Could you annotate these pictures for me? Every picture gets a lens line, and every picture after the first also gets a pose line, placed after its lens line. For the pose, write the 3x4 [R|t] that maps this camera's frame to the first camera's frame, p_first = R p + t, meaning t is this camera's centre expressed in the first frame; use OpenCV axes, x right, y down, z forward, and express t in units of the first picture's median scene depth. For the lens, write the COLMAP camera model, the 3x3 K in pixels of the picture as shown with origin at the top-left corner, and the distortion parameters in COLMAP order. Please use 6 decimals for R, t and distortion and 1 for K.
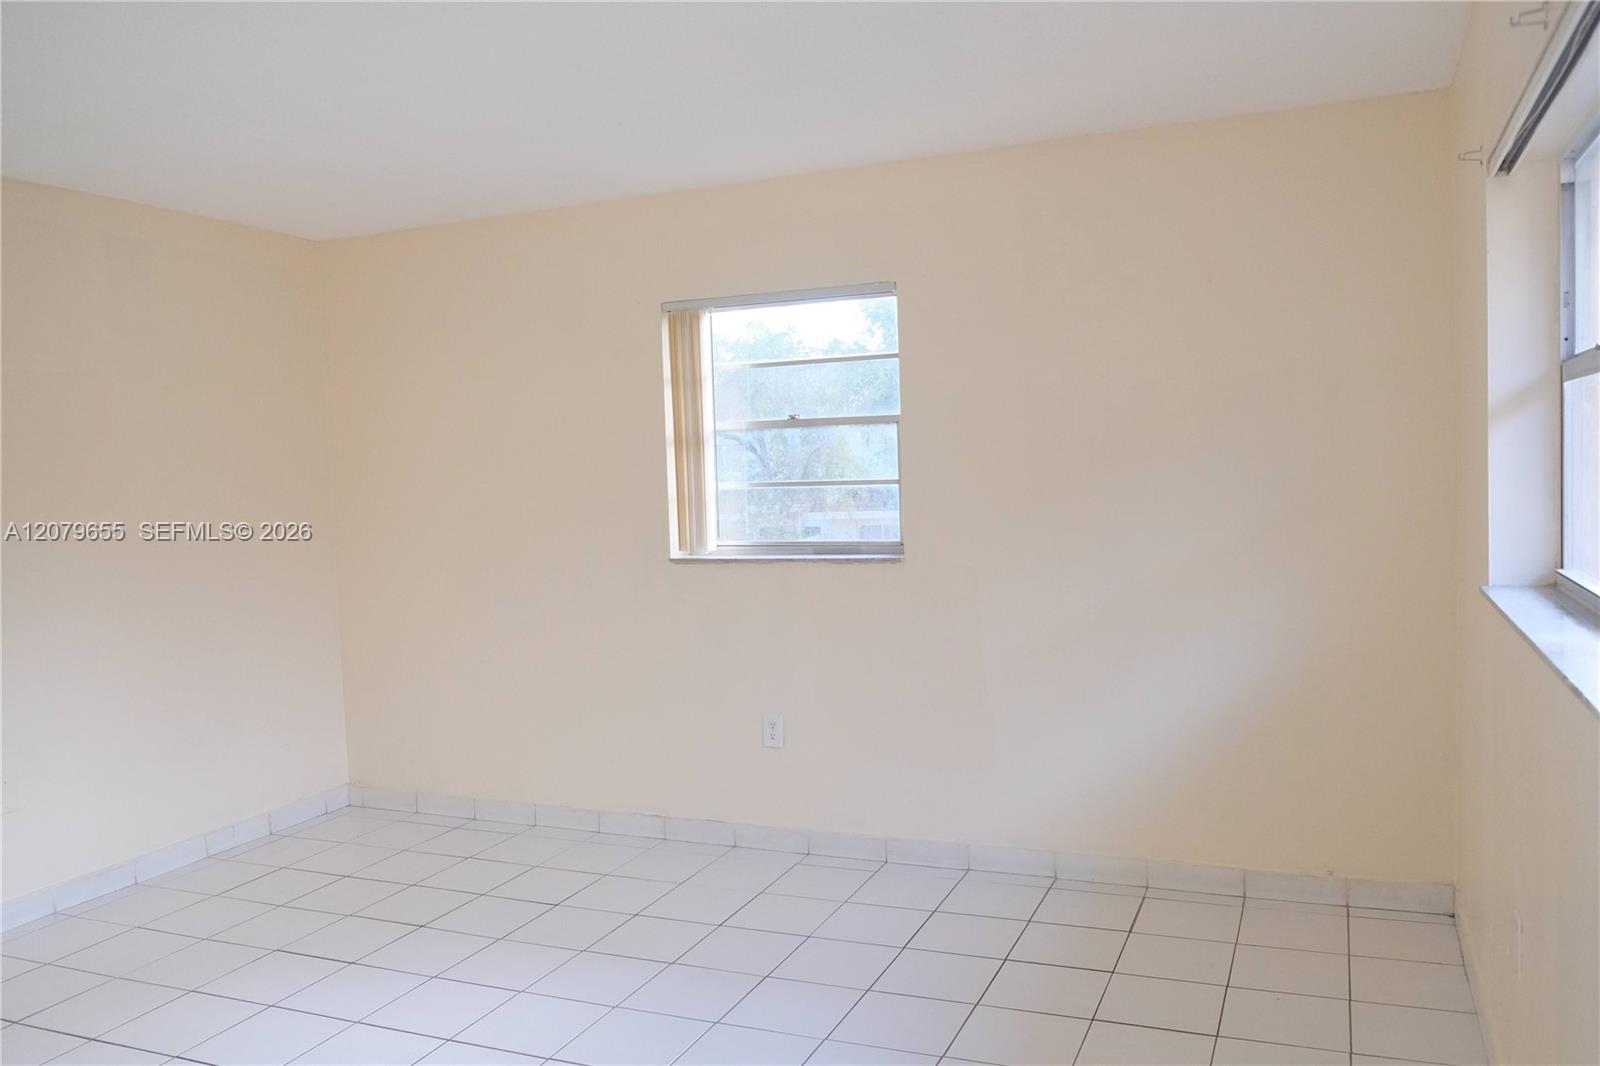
lens RADIAL K [[1224.1, 0, 803.0], [0, 1224.1, 531.3], [0, 0, 1]] dist [-0.037310, 0.023337]
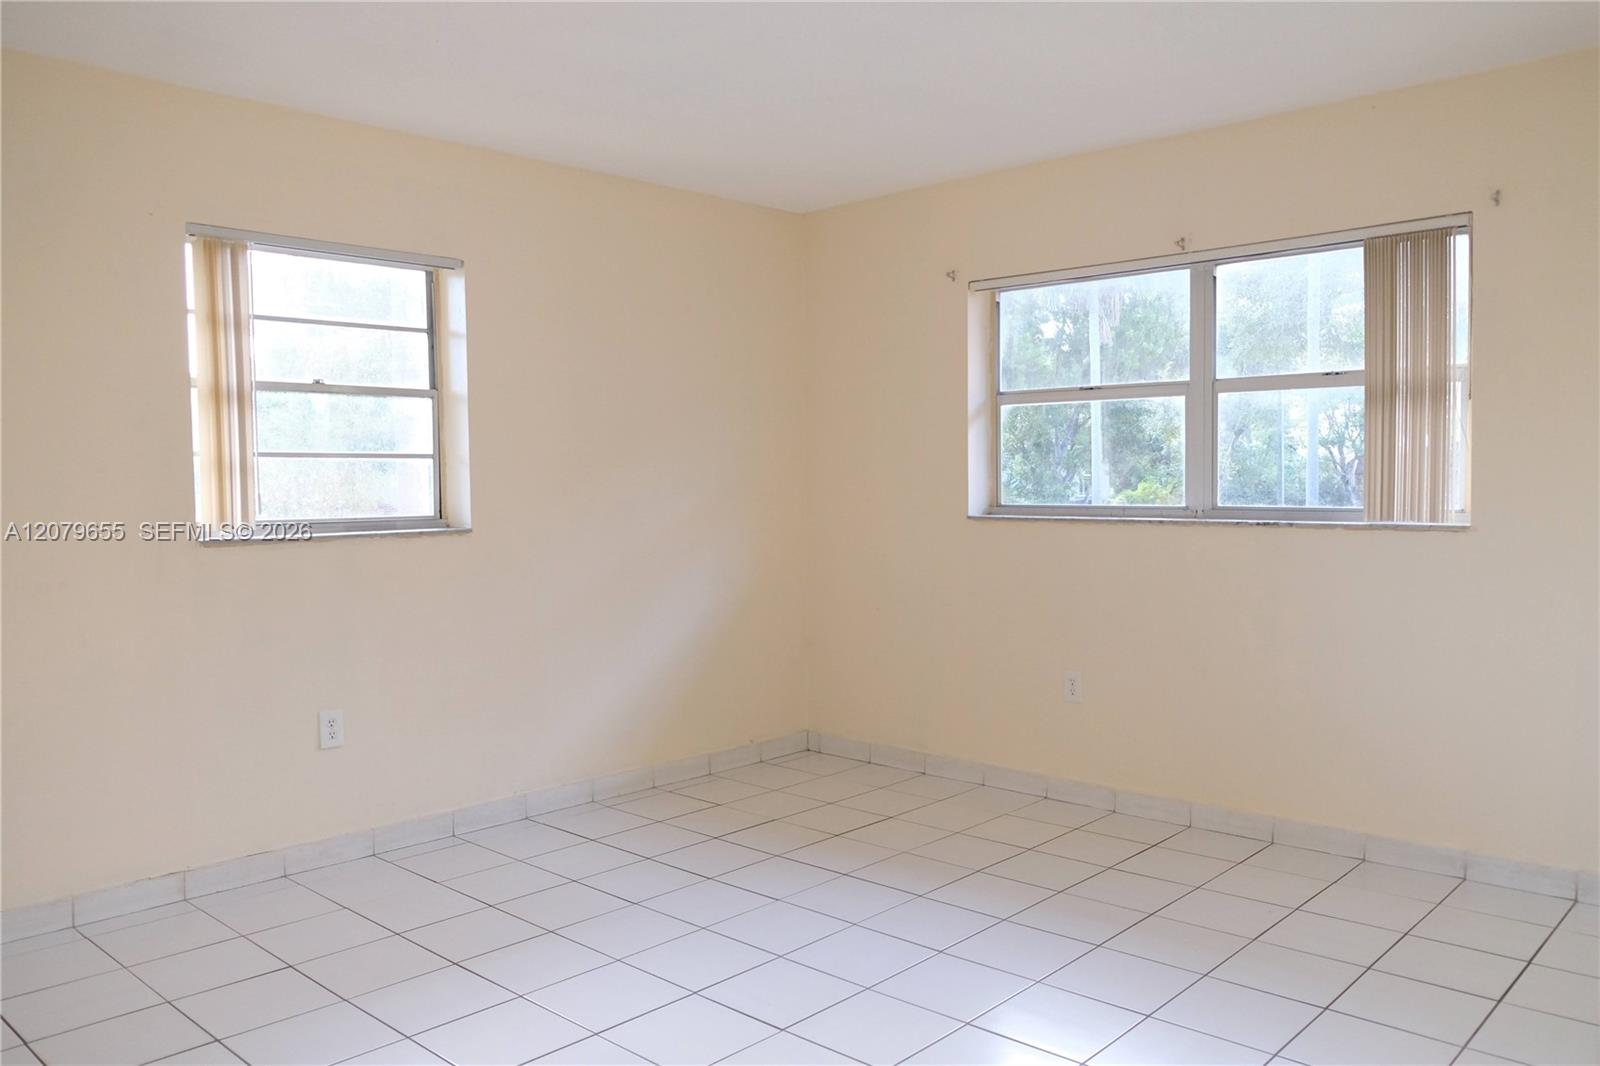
lens RADIAL K [[1224.1, 0, 804.0], [0, 1224.1, 532.2], [0, 0, 1]] dist [-0.037310, 0.023337]
pose [[0.350260, -0.007230, 0.936625, -0.747621], [0.050752, 0.998648, -0.011271, 0.047960], [-0.935277, 0.051483, 0.350153, 0.364068]]
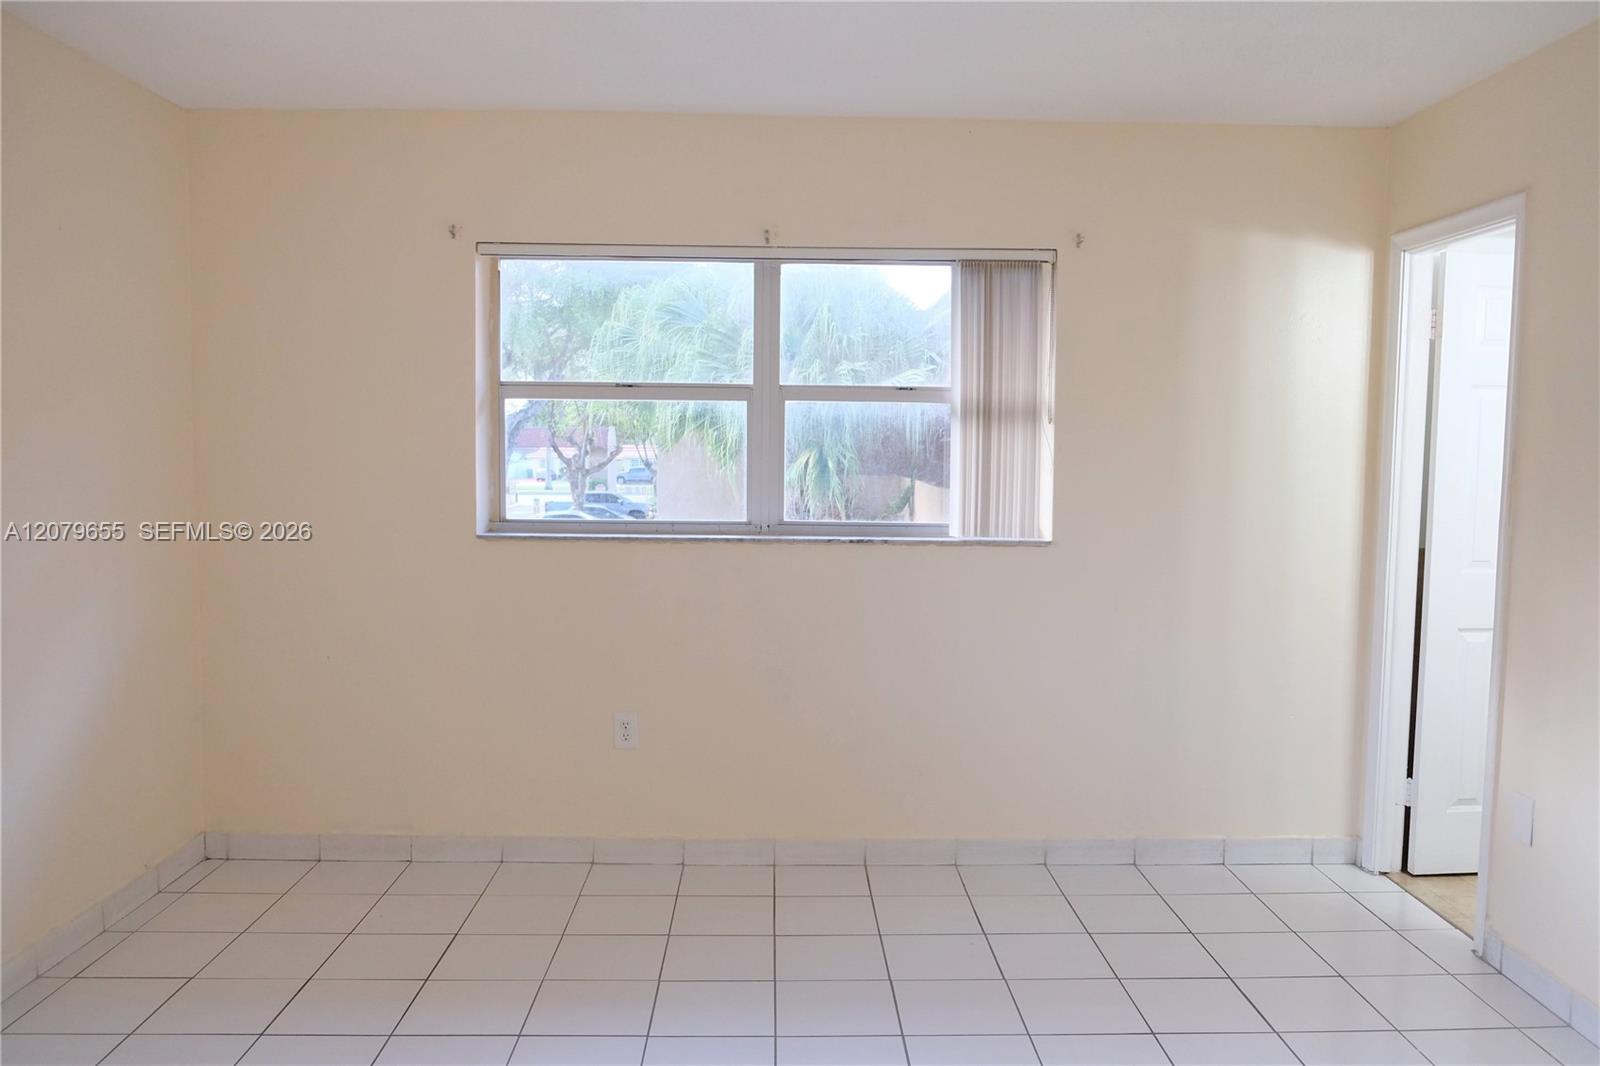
lens RADIAL K [[1224.1, 0, 799.0], [0, 1224.1, 533.4], [0, 0, 1]] dist [-0.037310, 0.023337]
pose [[-0.404287, -0.028441, 0.914190, -0.564680], [0.058966, 0.996627, 0.057082, -0.009789], [-0.912730, 0.076984, -0.401246, 0.755524]]
